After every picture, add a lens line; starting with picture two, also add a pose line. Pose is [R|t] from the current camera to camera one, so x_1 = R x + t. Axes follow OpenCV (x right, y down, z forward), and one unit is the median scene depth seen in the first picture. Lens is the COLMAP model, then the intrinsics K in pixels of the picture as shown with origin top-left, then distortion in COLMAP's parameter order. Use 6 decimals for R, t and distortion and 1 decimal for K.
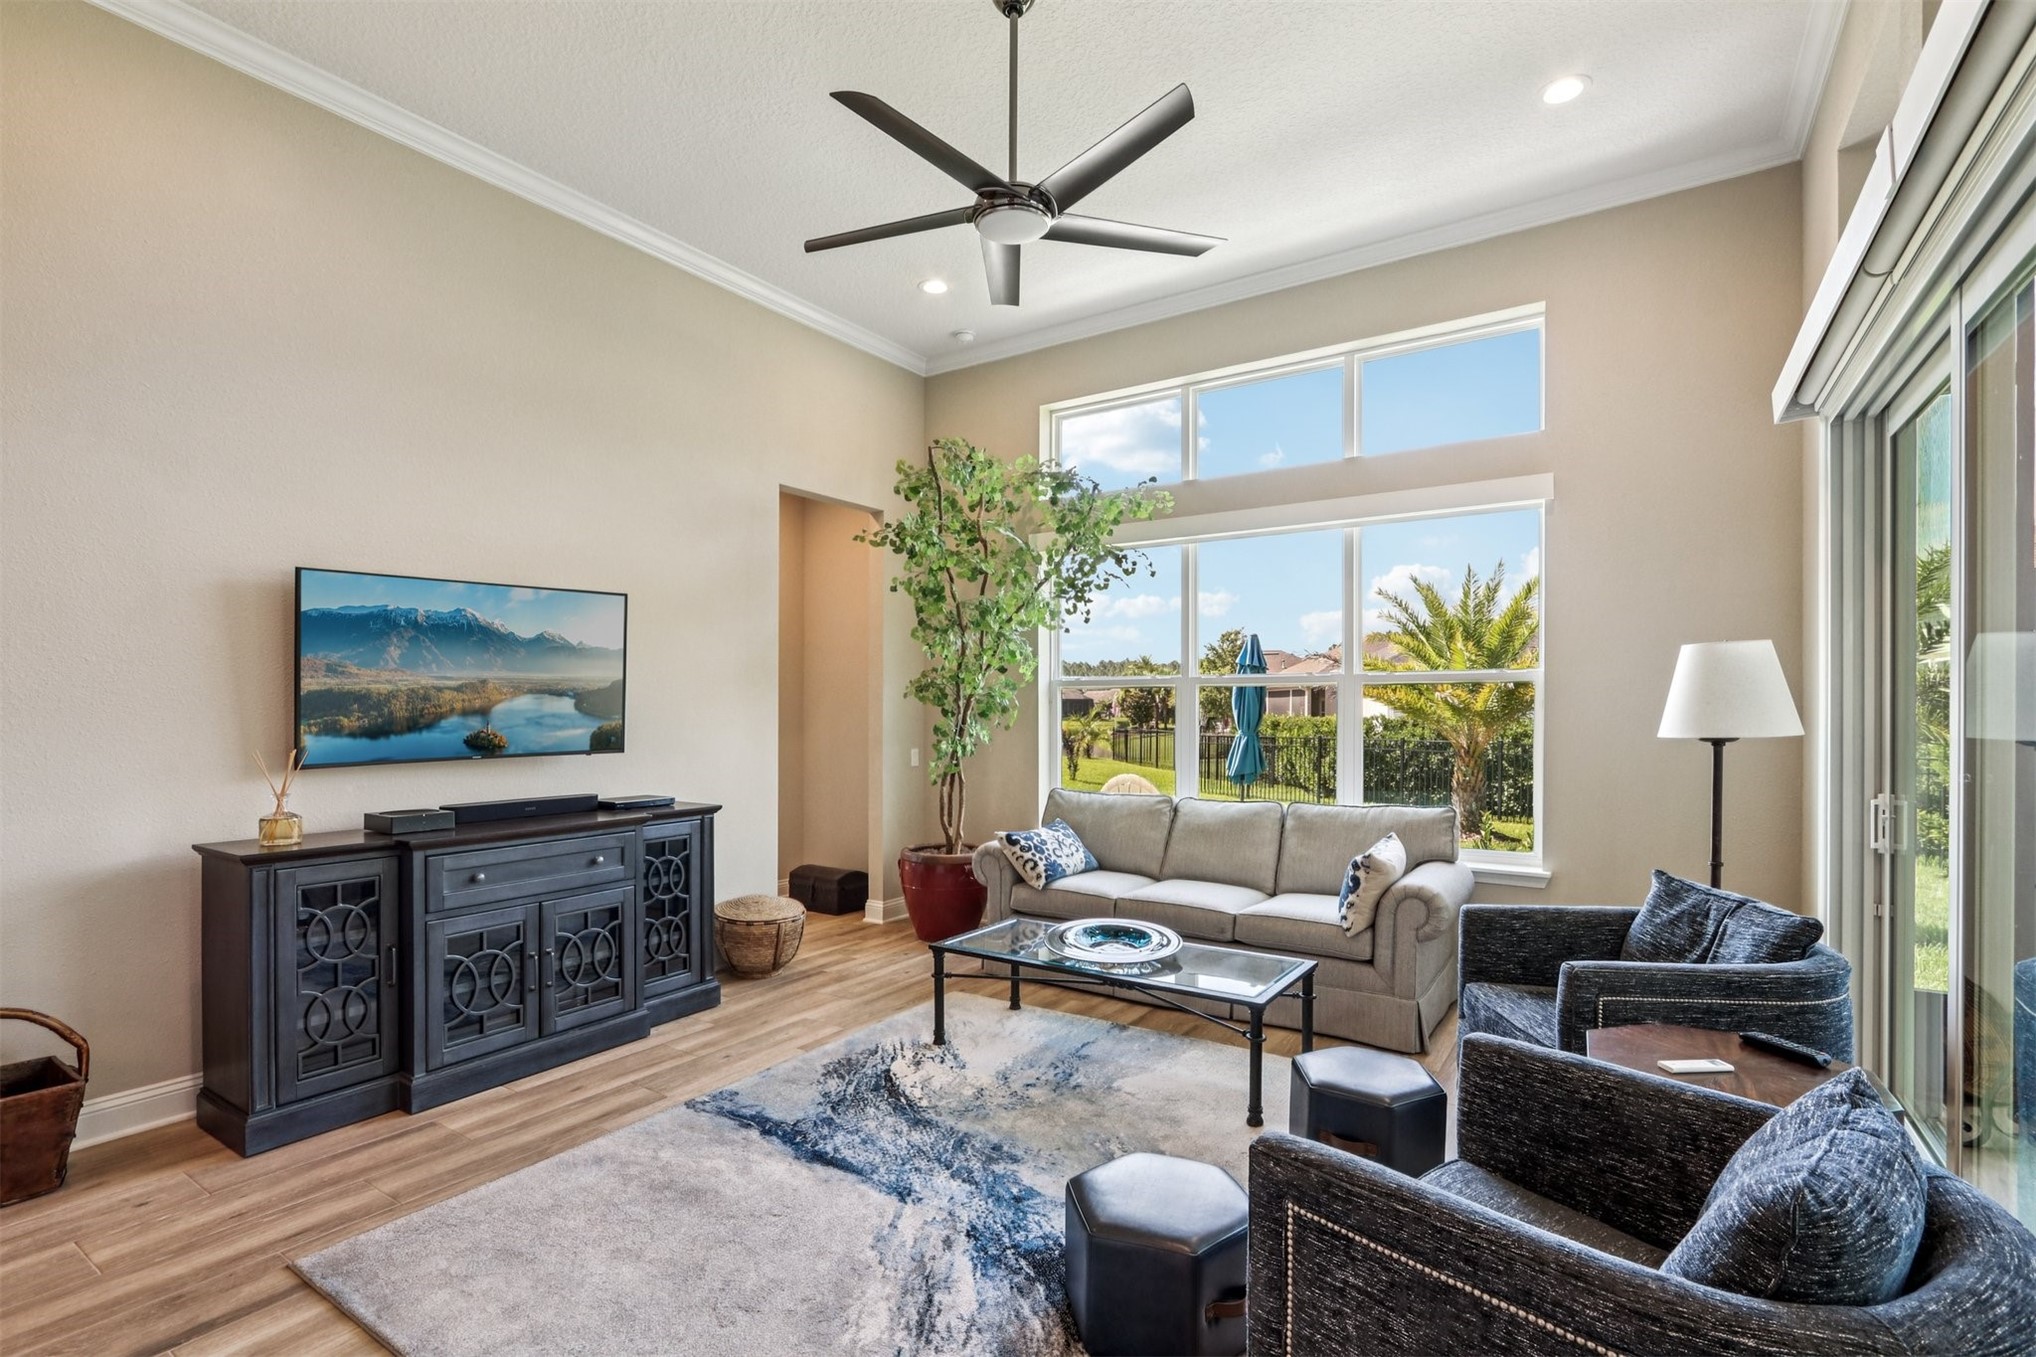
lens RADIAL K [[953.0, 0, 993.2], [0, 953.0, 714.6], [0, 0, 1]] dist [-0.017577, 0.004123]
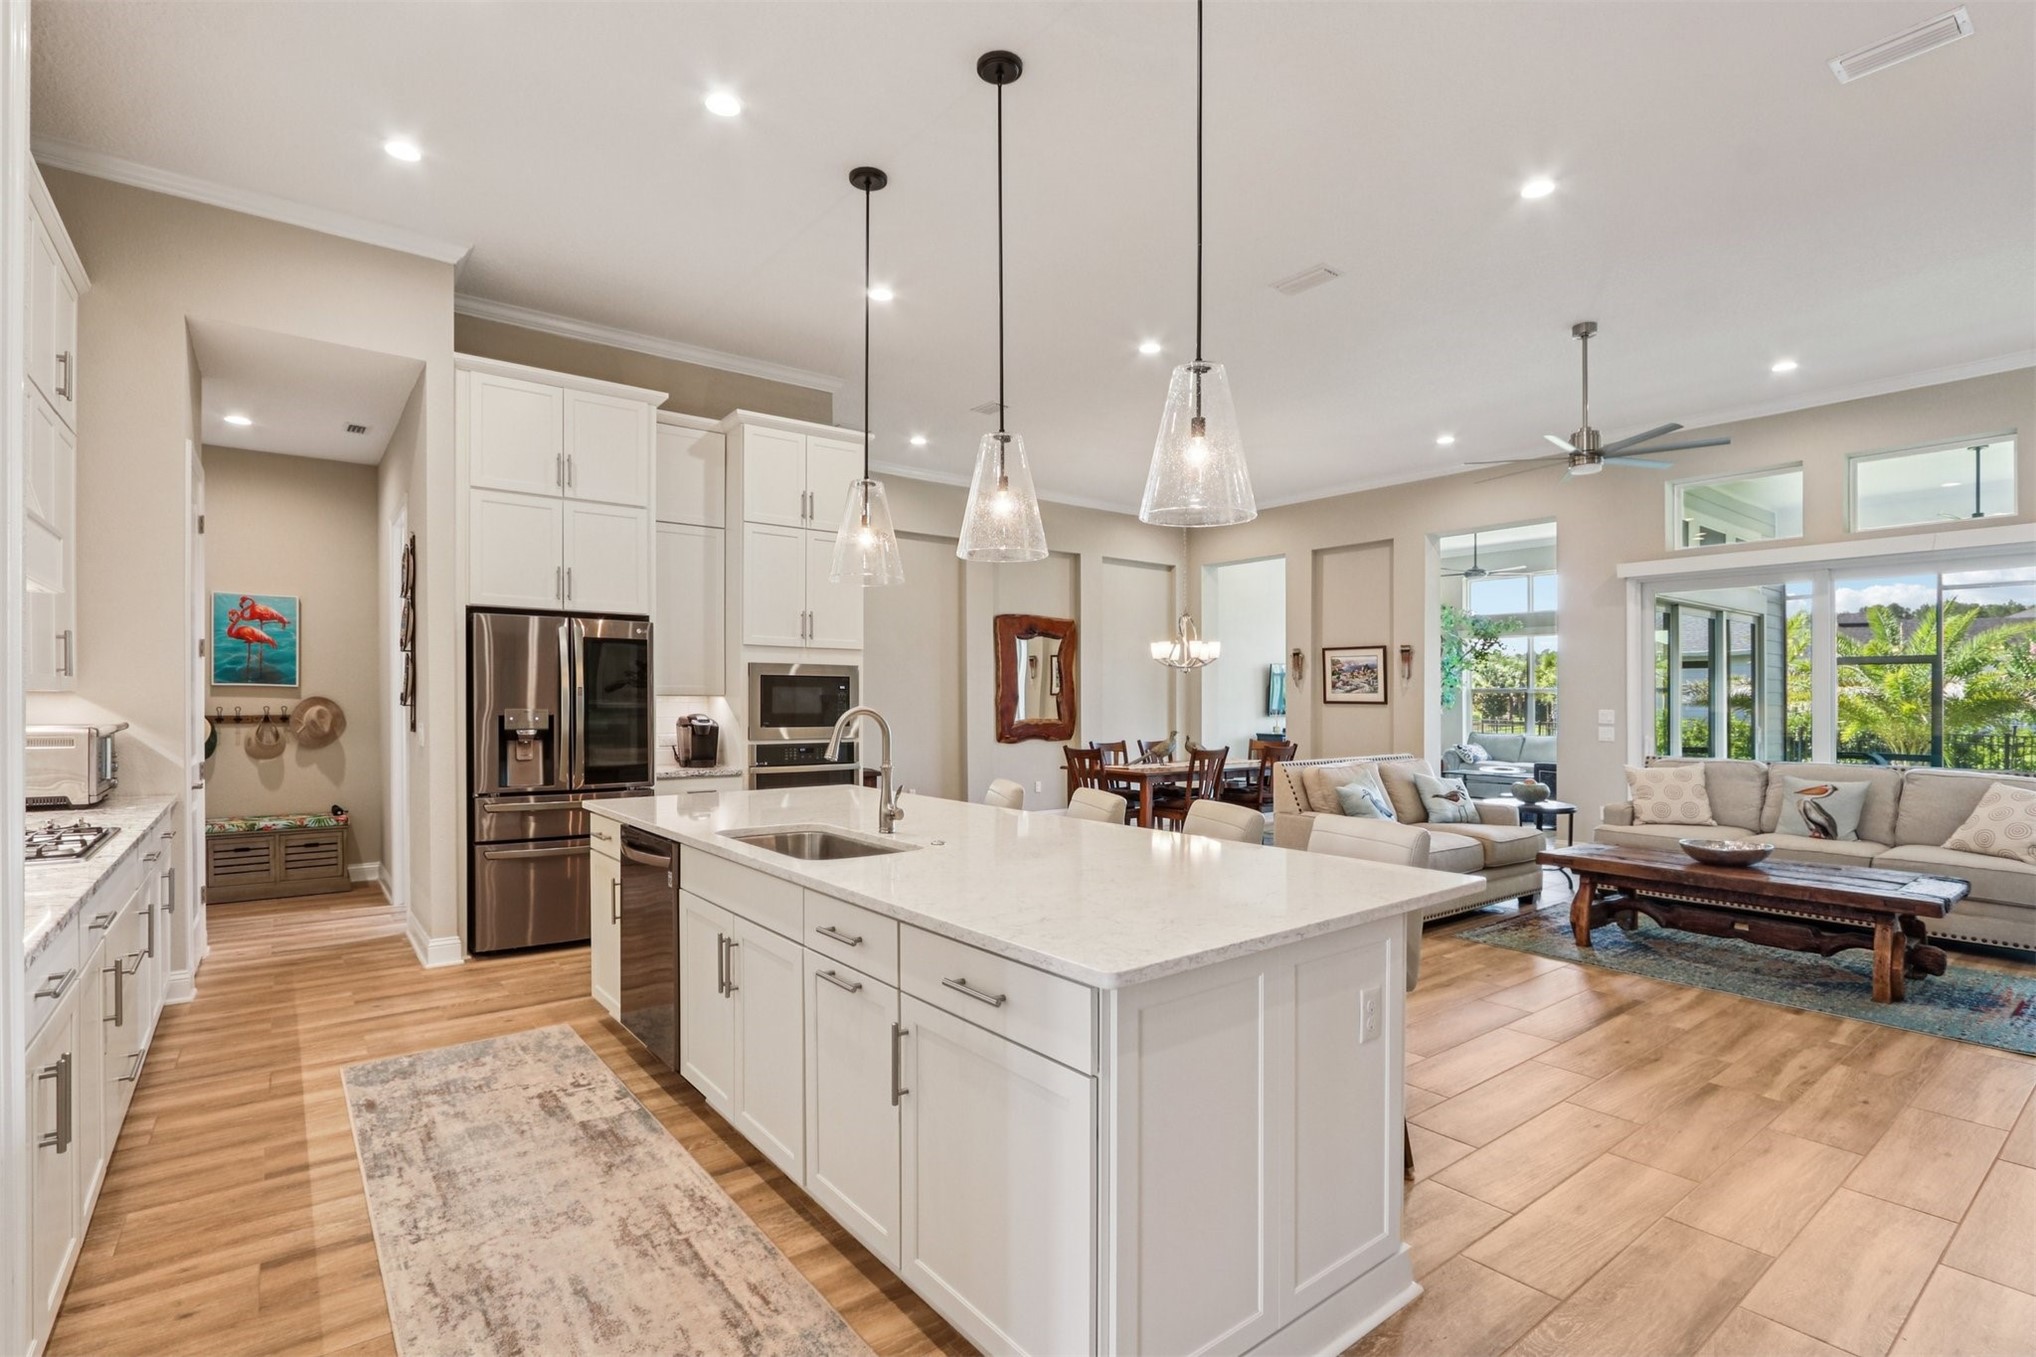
lens RADIAL K [[953.0, 0, 992.5], [0, 953.0, 689.4], [0, 0, 1]] dist [-0.017577, 0.004123]
pose [[0.946265, 0.001567, -0.323387, -0.373594], [-0.007385, 0.999832, -0.016765, 0.017111], [0.323306, 0.018252, 0.946118, -2.075600]]
